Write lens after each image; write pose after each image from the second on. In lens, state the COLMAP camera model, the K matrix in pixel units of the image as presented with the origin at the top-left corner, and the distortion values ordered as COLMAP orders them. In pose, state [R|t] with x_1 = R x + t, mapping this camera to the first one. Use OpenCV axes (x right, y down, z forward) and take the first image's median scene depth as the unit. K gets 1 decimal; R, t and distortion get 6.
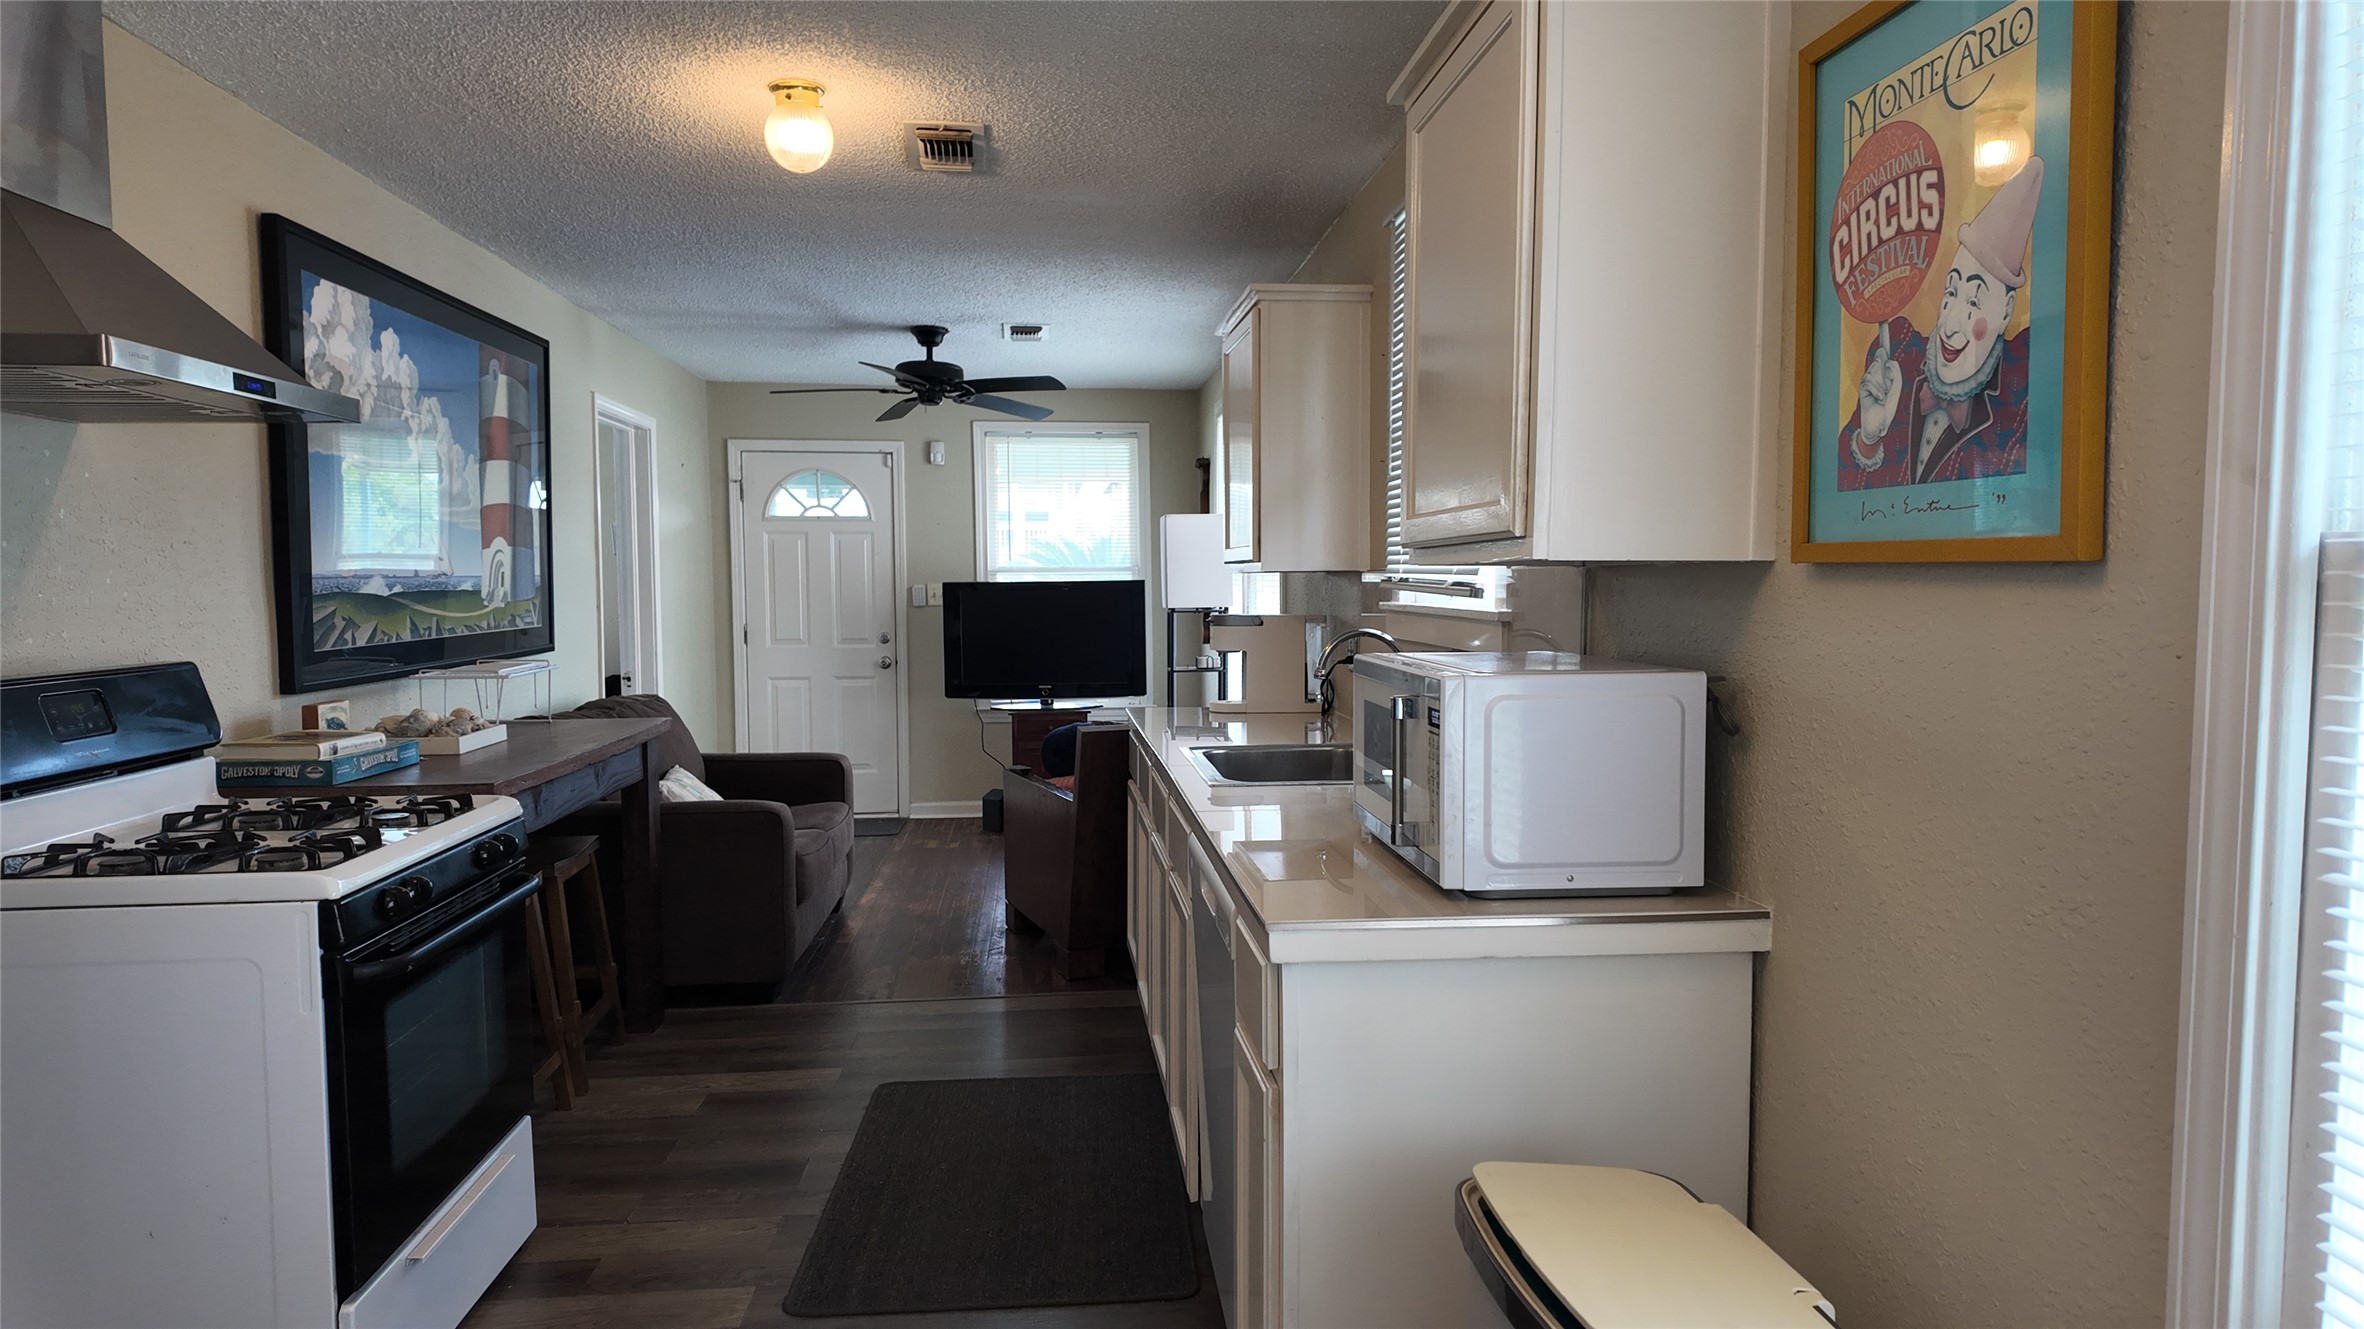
lens RADIAL K [[1389.7, 0, 1263.6], [0, 1389.7, 665.6], [0, 0, 1]] dist [0.000062, -0.024304]
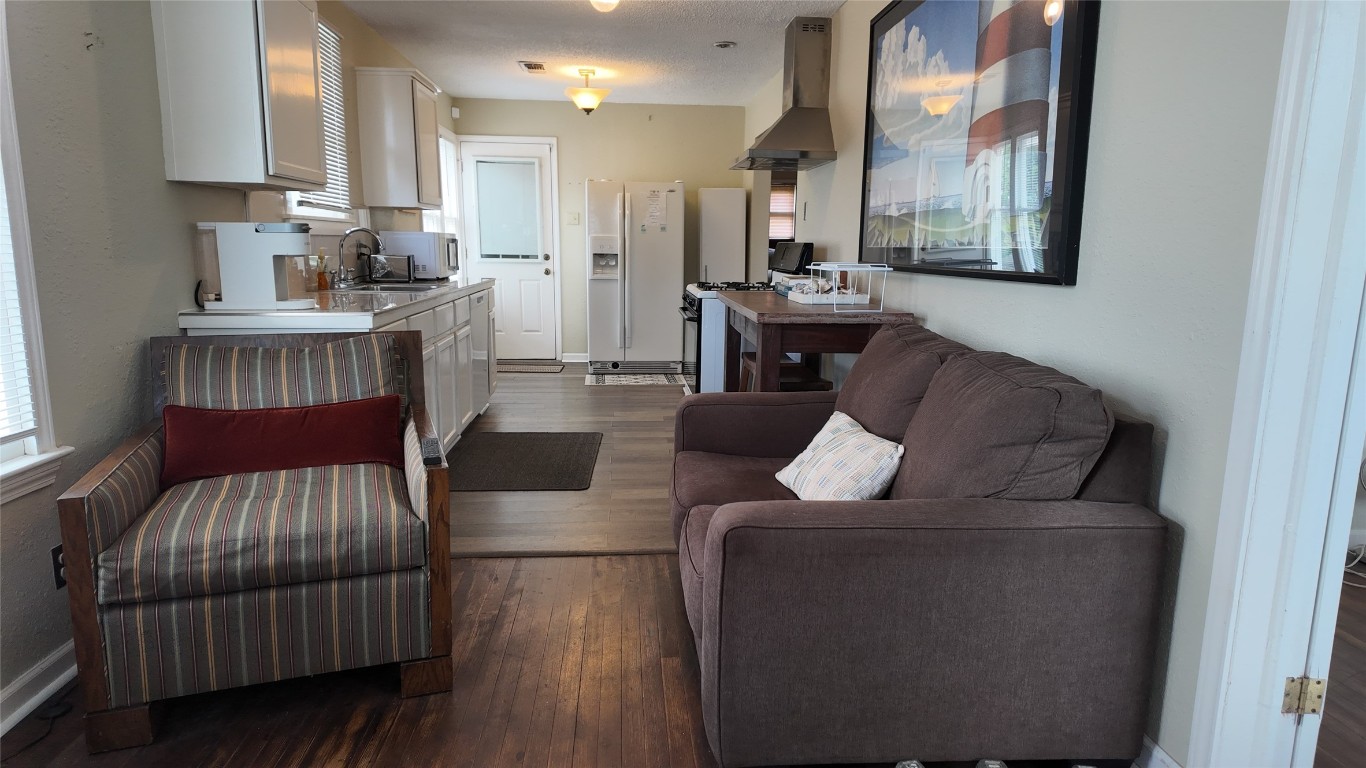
lens RADIAL K [[809.4, 0, 683.0], [0, 809.4, 384.0], [0, 0, 1]] dist [0.131011, -0.119680]
pose [[-0.996388, -0.029374, 0.079669, -0.411823], [-0.009887, 0.972009, 0.234734, -0.070387], [-0.084334, 0.233098, -0.968789, 1.698203]]
